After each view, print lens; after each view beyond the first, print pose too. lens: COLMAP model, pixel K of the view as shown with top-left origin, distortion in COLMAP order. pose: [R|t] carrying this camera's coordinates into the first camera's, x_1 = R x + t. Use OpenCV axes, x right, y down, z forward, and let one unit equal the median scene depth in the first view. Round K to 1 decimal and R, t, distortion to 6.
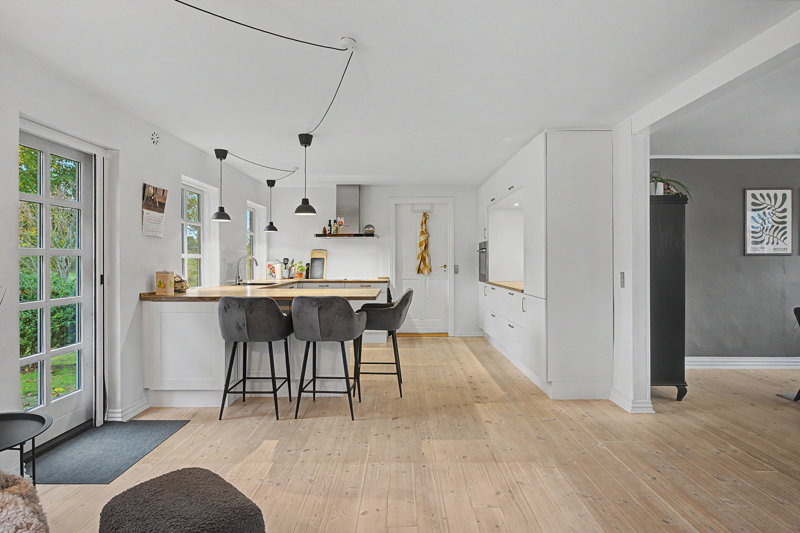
lens RADIAL K [[424.9, 0, 401.9], [0, 424.9, 260.6], [0, 0, 1]] dist [-0.011721, 0.000193]
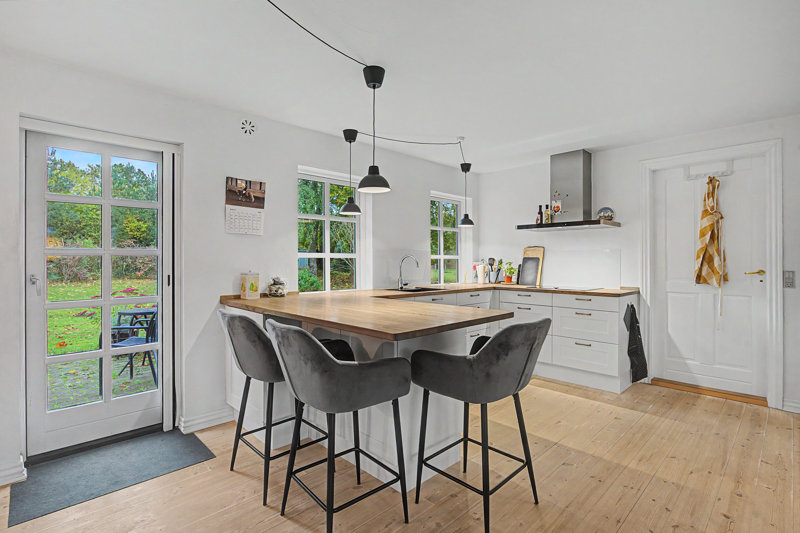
lens RADIAL K [[386.8, 0, 396.9], [0, 386.8, 260.8], [0, 0, 1]] dist [-0.014399, 0.000410]
pose [[0.698403, 0.000738, -0.715705, 0.186545], [-0.001624, 0.999999, -0.000555, 0.000352], [0.715703, 0.001550, 0.698403, 0.503276]]
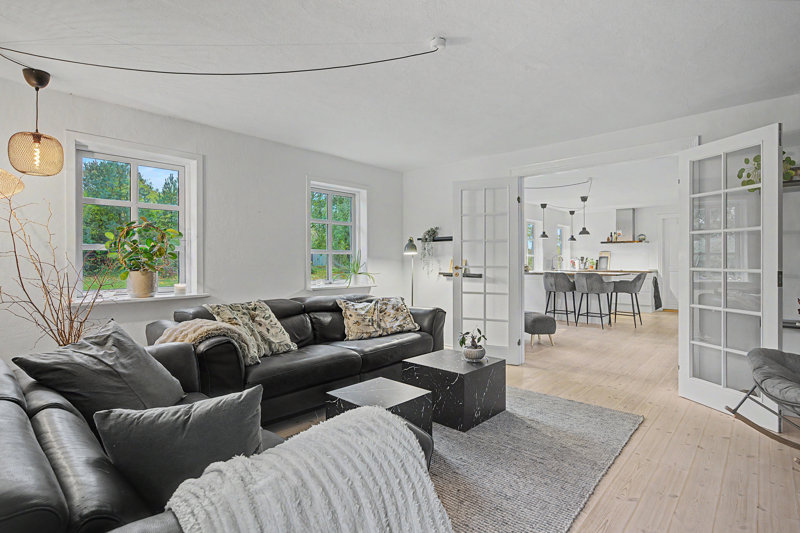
lens RADIAL K [[386.8, 0, 396.3], [0, 386.8, 261.5], [0, 0, 1]] dist [-0.014399, 0.000410]
pose [[0.722449, 0.002130, -0.691421, 0.339363], [-0.000394, 0.999996, 0.002669, 0.011876], [0.691424, -0.001656, 0.722447, -0.818423]]
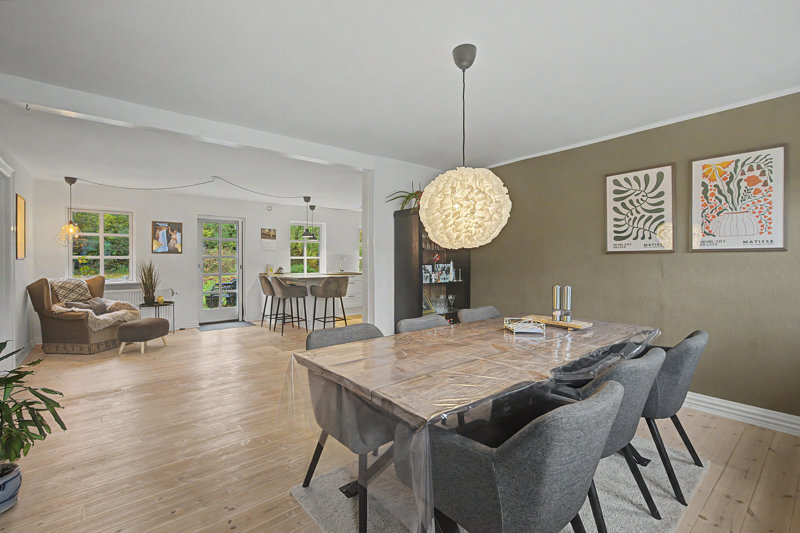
lens RADIAL K [[354.9, 0, 399.2], [0, 354.9, 260.5], [0, 0, 1]] dist [0.002677, 0.000737]
pose [[0.640786, 0.001019, -0.767719, 1.099911], [-0.000376, 0.999999, 0.001014, 0.000854], [0.767719, -0.000361, 0.640786, 0.218645]]
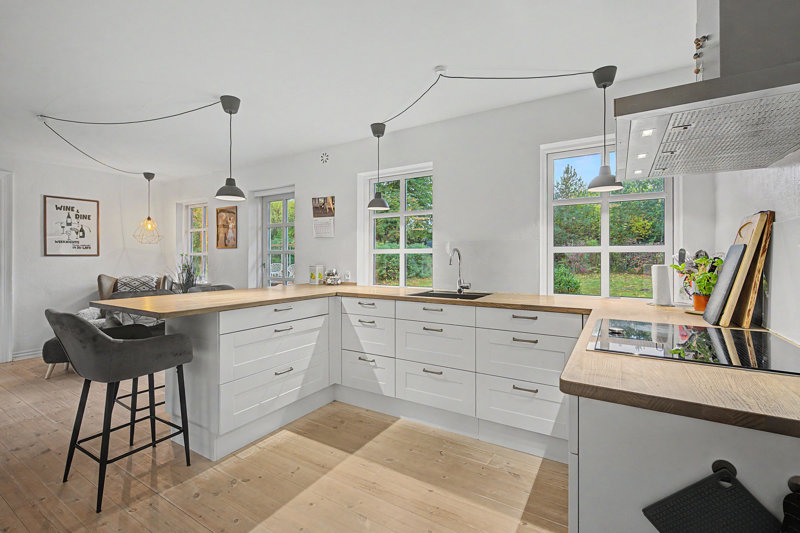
lens RADIAL K [[354.9, 0, 402.8], [0, 354.9, 259.4], [0, 0, 1]] dist [0.002677, 0.000737]
pose [[-0.503080, 0.005642, -0.864222, 0.158978], [-0.000190, 0.999978, 0.006639, 0.001471], [0.864240, 0.003504, -0.503067, 1.340576]]
